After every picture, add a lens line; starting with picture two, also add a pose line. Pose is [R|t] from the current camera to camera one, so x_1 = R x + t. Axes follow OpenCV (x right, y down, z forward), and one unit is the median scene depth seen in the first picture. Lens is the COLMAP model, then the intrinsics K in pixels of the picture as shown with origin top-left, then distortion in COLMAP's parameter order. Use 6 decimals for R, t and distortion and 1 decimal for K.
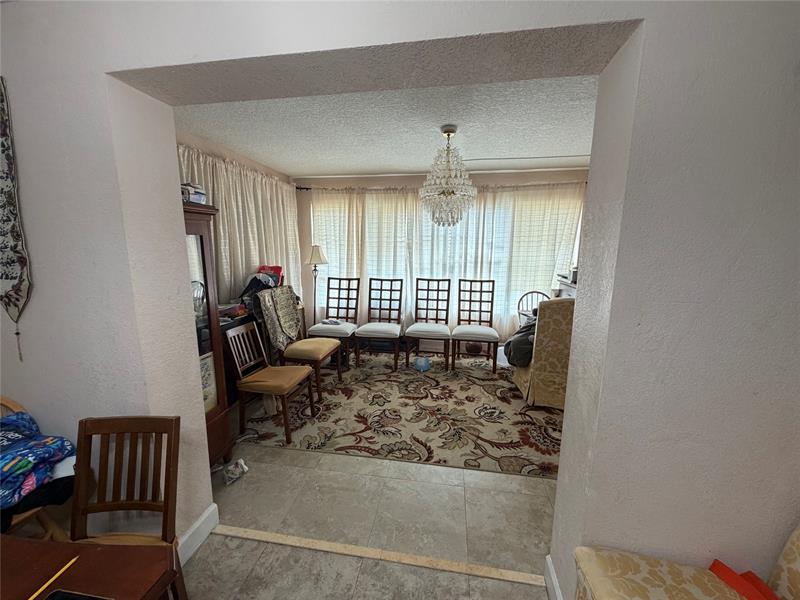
lens RADIAL K [[315.8, 0, 400.0], [0, 315.8, 300.0], [0, 0, 1]] dist [-0.000289, 0.000017]
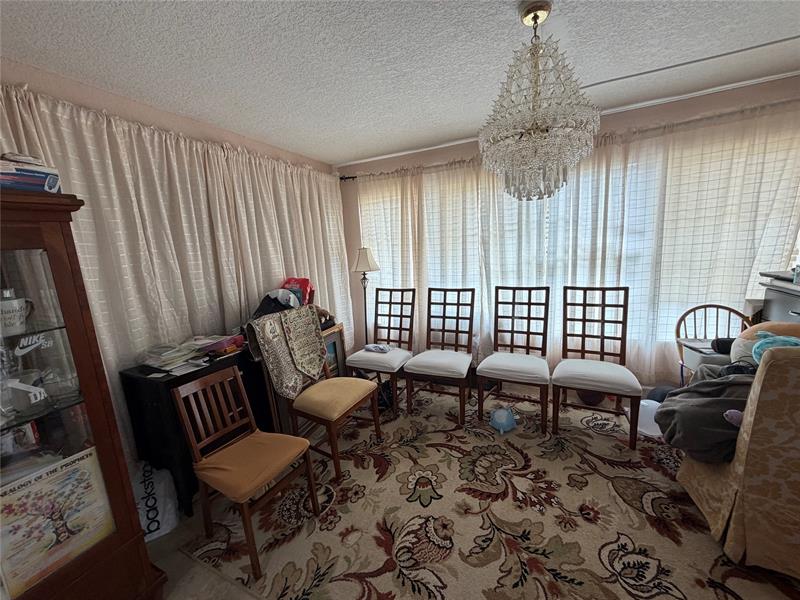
lens RADIAL K [[315.8, 0, 400.0], [0, 315.8, 300.0], [0, 0, 1]] dist [-0.000289, 0.000017]
pose [[0.955698, -0.014676, -0.293983, 0.056785], [0.016673, 0.999852, 0.004290, -0.047073], [0.293877, -0.009001, 0.955801, 0.286835]]
